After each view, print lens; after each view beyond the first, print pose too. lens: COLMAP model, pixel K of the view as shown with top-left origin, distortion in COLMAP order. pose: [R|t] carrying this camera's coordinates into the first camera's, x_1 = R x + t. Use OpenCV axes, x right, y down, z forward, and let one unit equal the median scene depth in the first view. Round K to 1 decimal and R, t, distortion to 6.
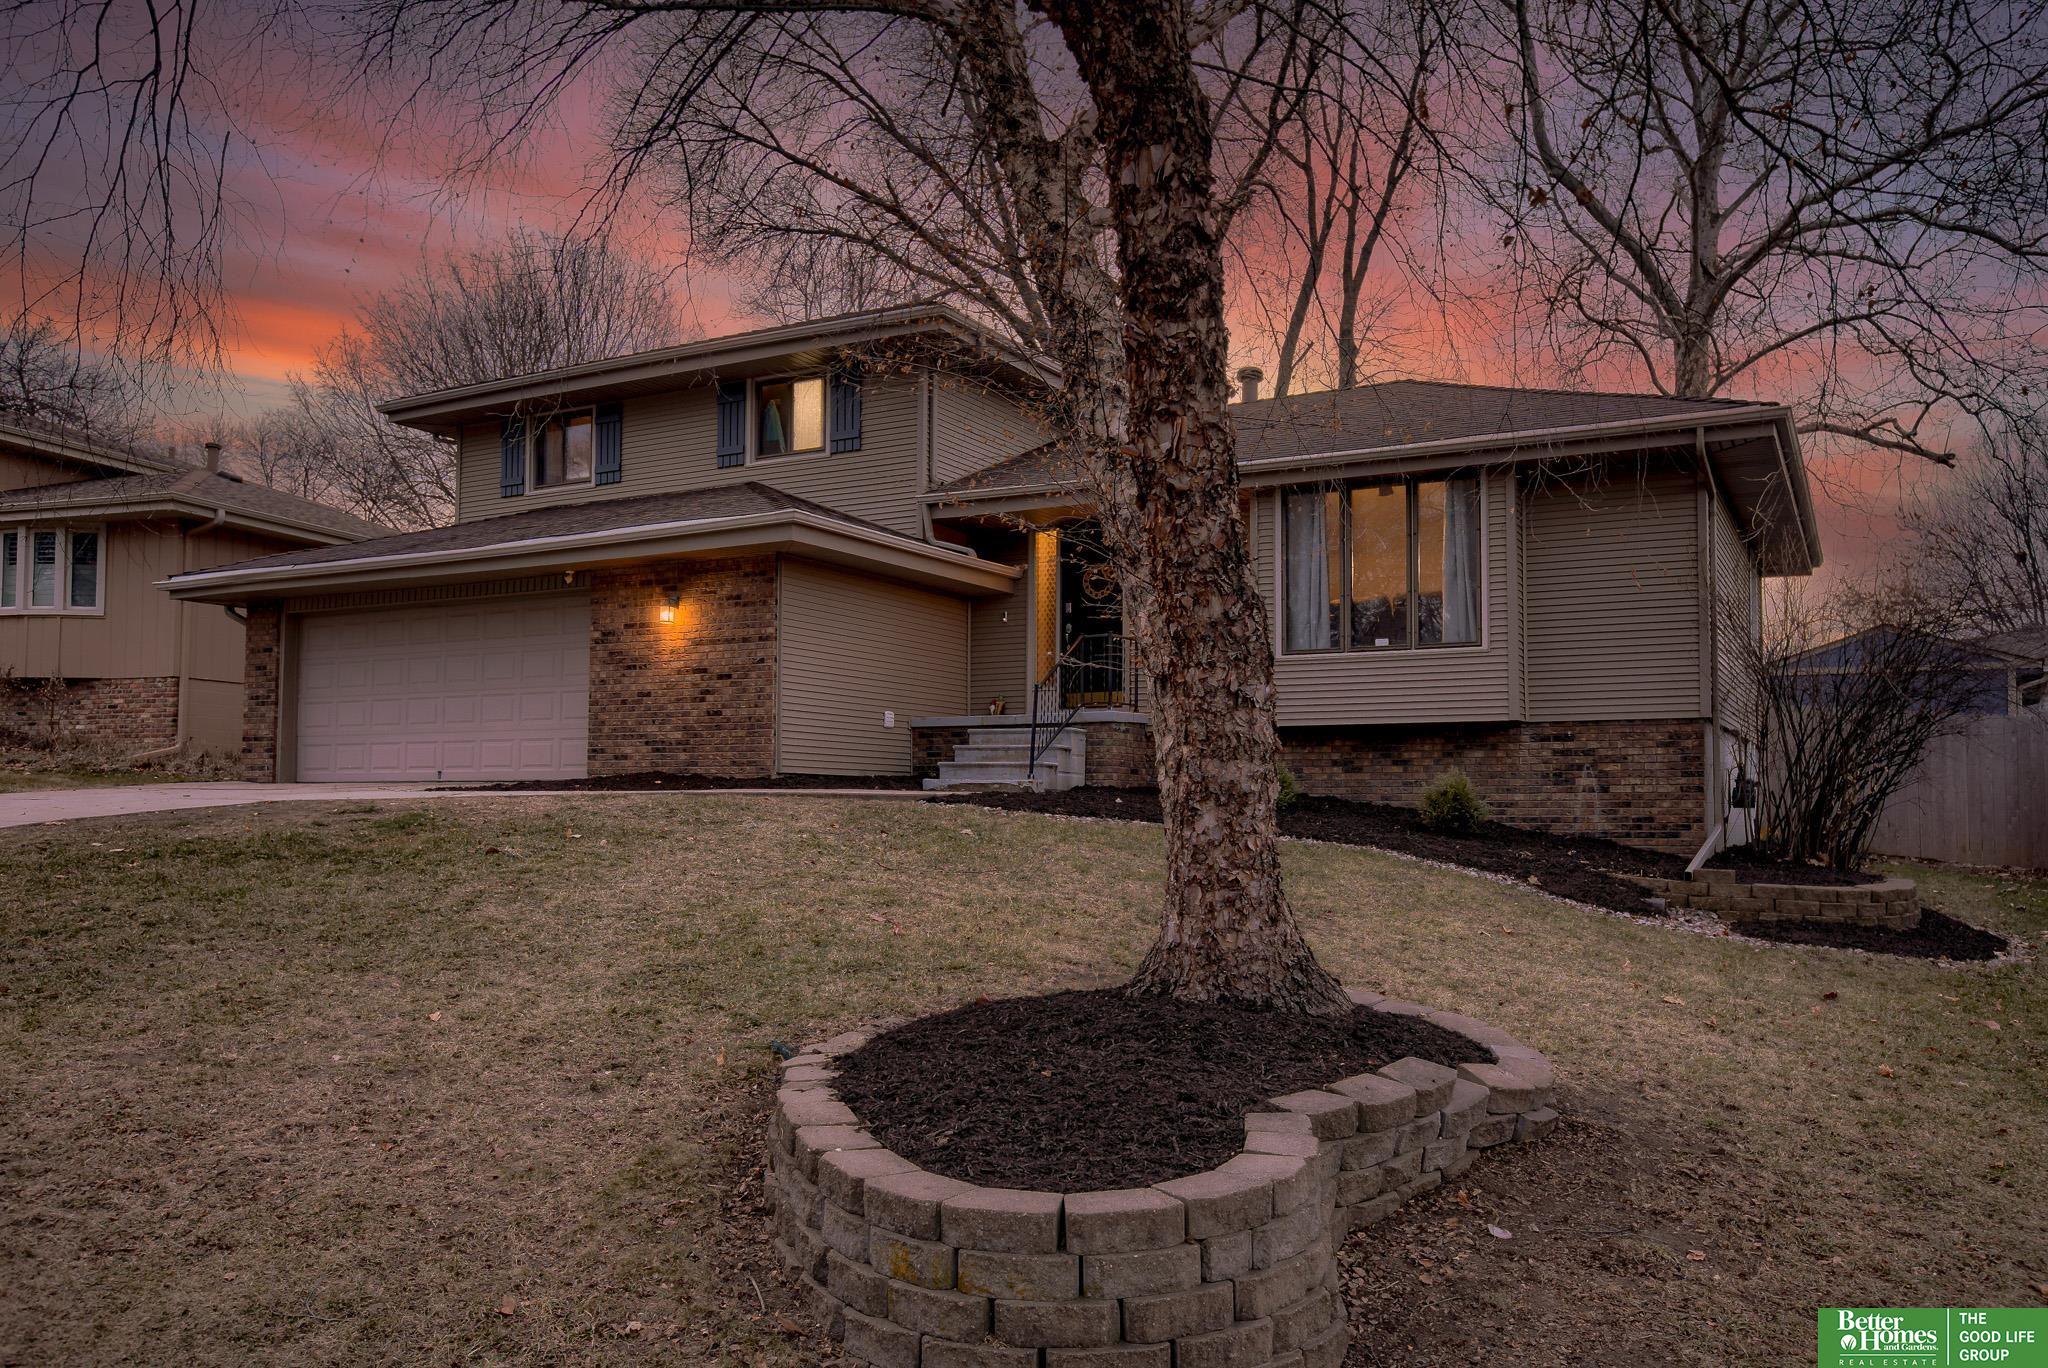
lens RADIAL K [[1581.6, 0, 1022.1], [0, 1581.6, 695.4], [0, 0, 1]] dist [0.035735, -0.000076]
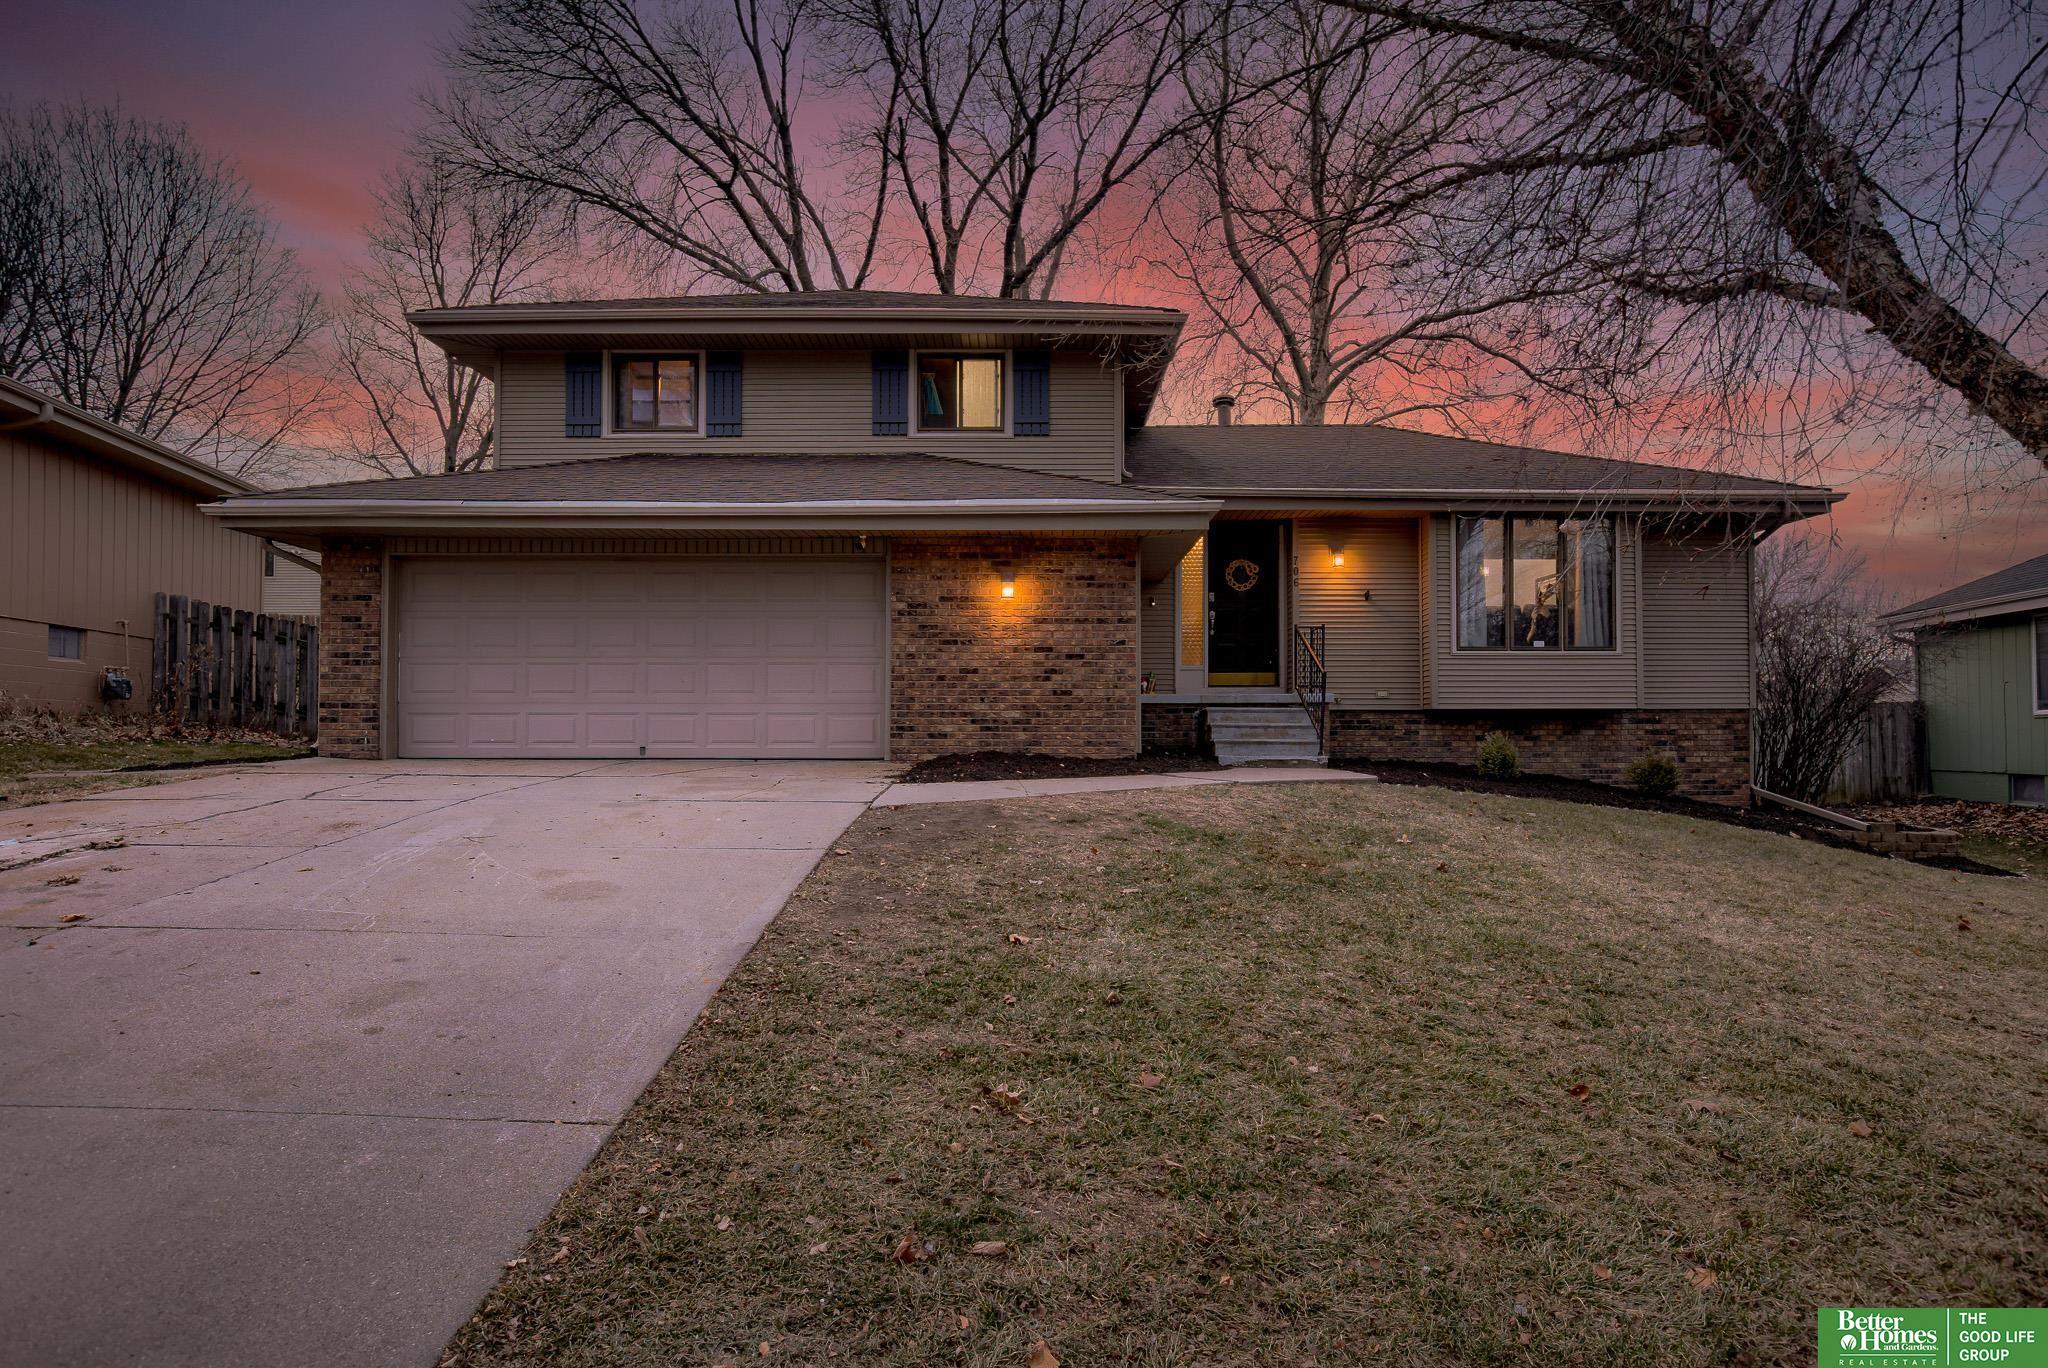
lens RADIAL K [[1279.9, 0, 1024.0], [0, 1279.9, 683.0], [0, 0, 1]] dist [-0.005825, 0.001268]
pose [[0.865934, 0.015413, 0.499921, -0.607315], [-0.031822, 0.999198, 0.024314, -0.013583], [-0.499145, -0.036963, 0.865730, 0.309006]]
